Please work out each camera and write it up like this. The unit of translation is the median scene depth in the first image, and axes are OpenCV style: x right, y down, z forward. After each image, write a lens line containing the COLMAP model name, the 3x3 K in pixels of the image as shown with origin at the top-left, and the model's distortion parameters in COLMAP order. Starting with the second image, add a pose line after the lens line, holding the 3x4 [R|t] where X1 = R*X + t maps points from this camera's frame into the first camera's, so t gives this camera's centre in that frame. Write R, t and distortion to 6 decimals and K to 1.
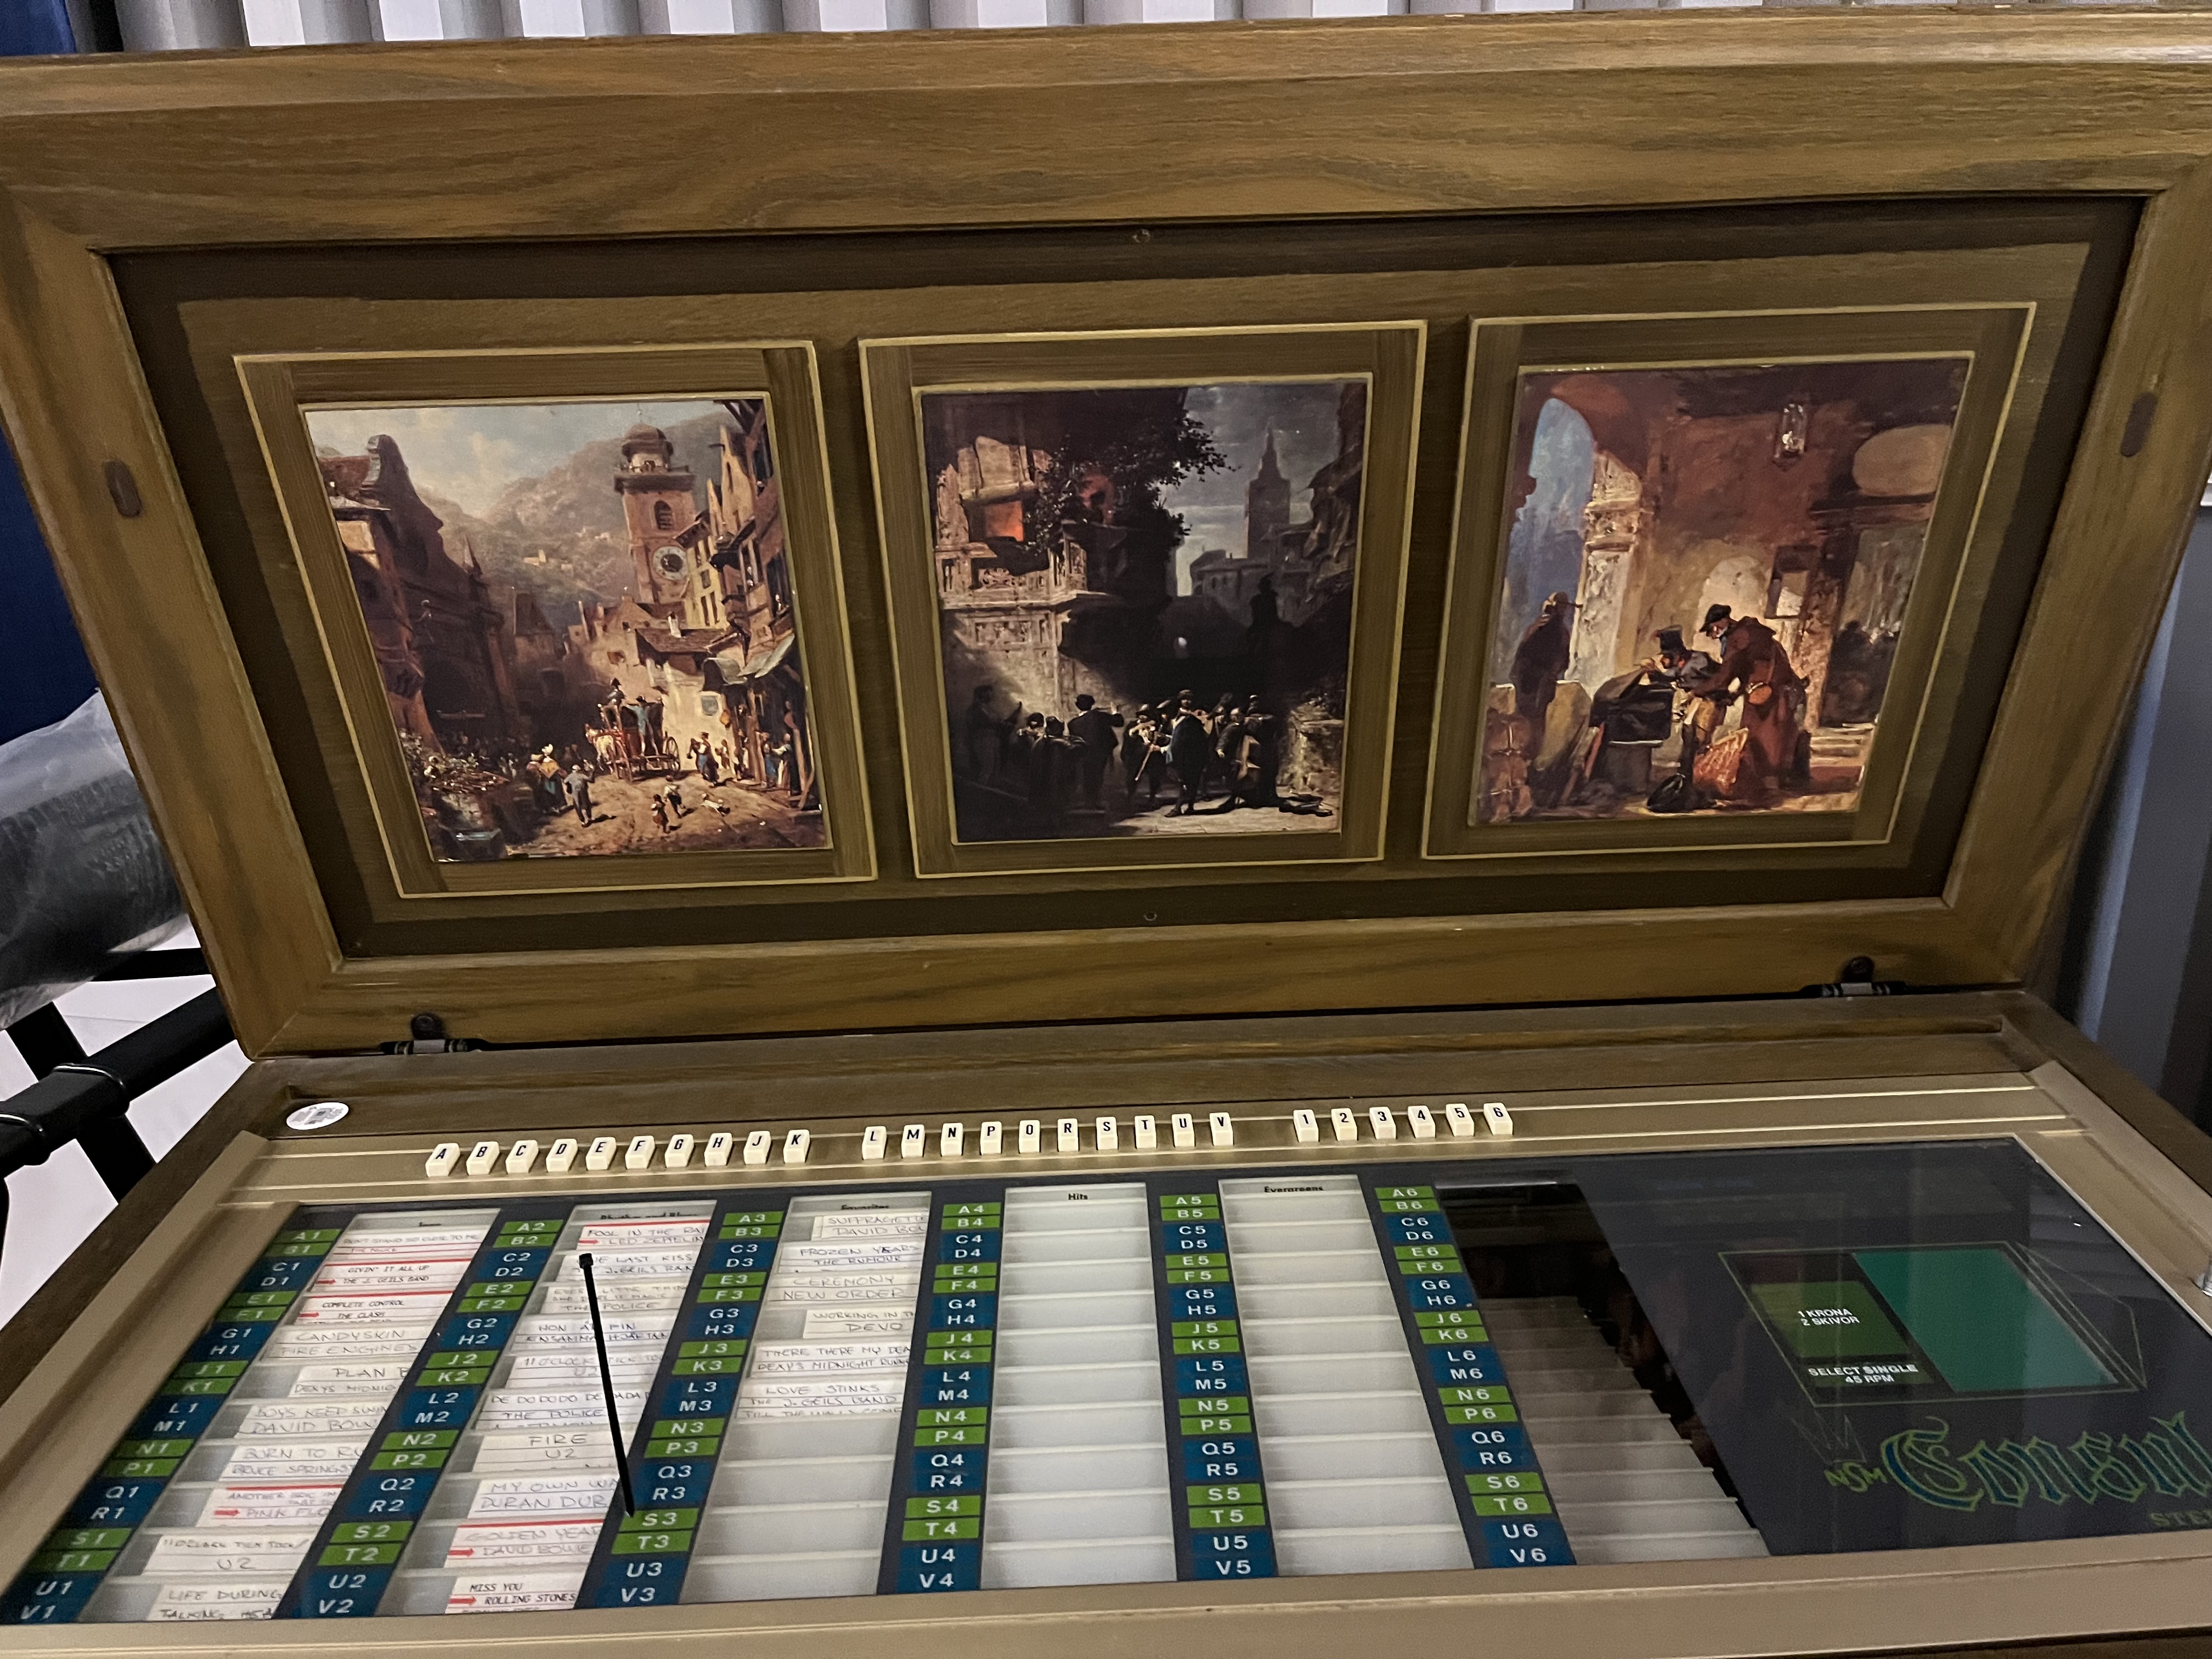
lens RADIAL K [[1691.6, 0, 1106.1], [0, 1691.6, 787.4], [0, 0, 1]] dist [0.061983, -0.090532]
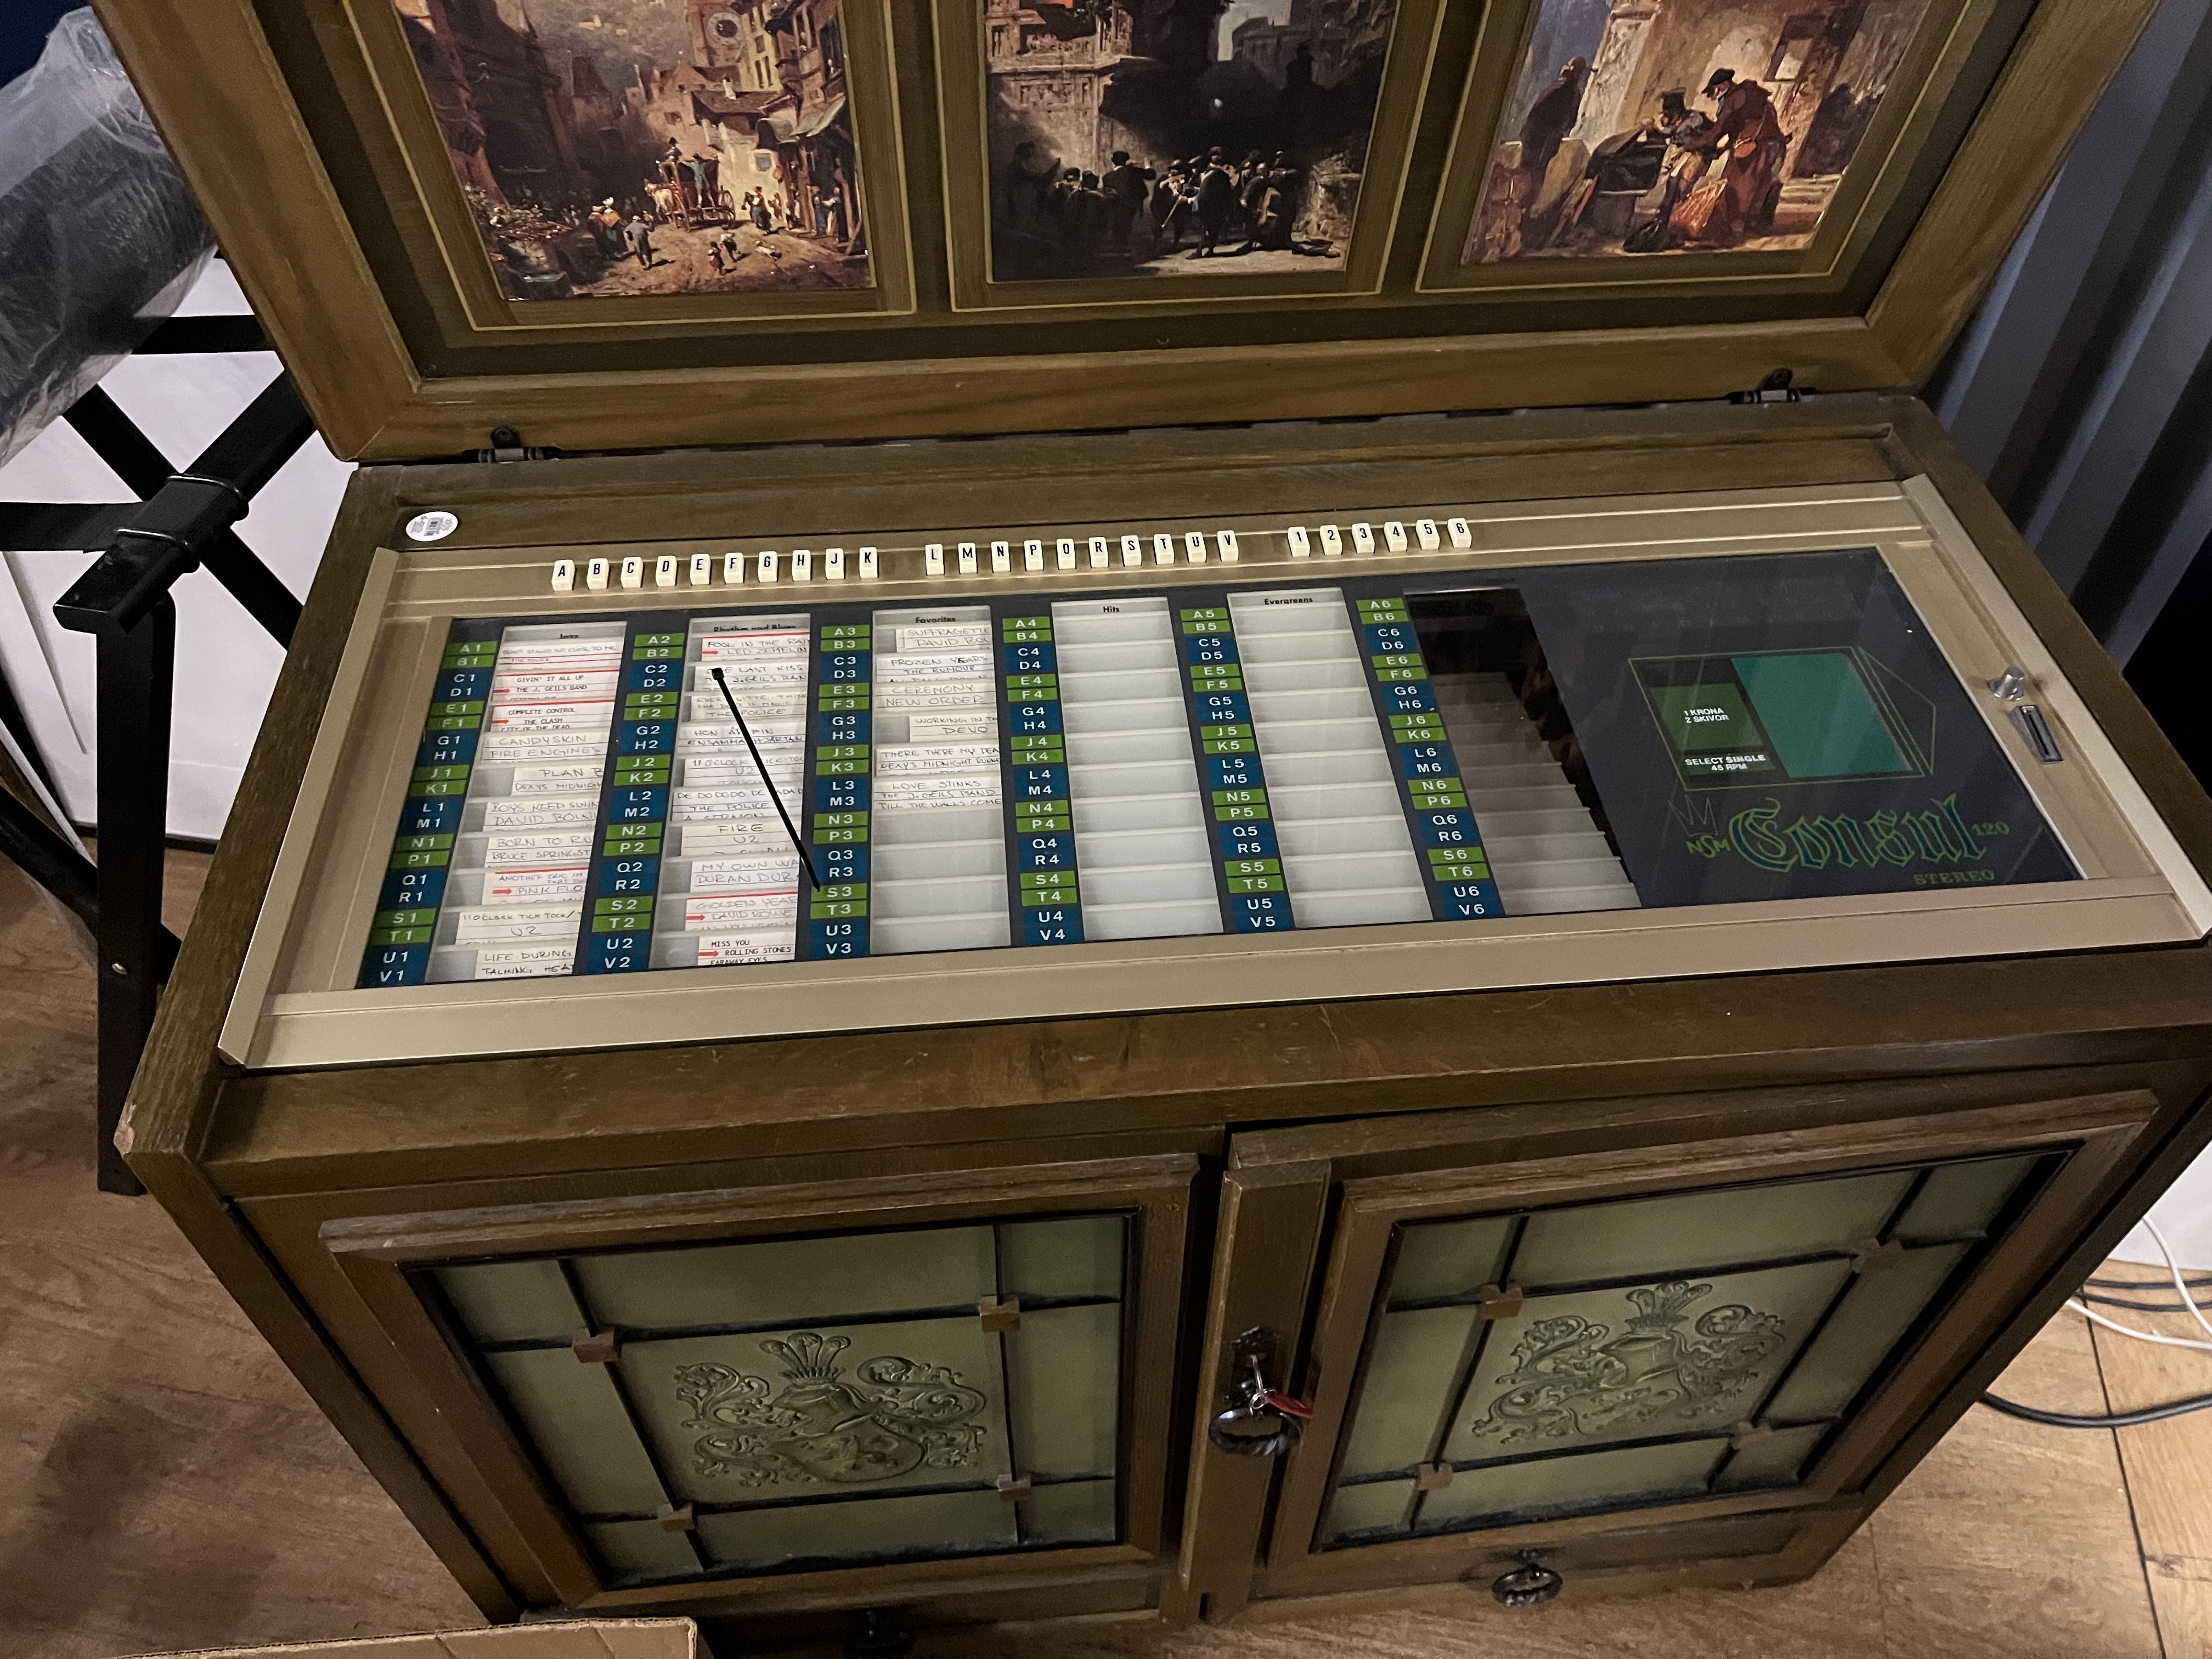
lens RADIAL K [[1691.6, 0, 1093.6], [0, 1691.6, 796.9], [0, 0, 1]] dist [0.061983, -0.090532]
pose [[0.997855, -0.017538, 0.063078, -0.107763], [-0.013799, 0.885474, 0.464484, -0.199459], [-0.064000, -0.464358, 0.883332, -0.123743]]
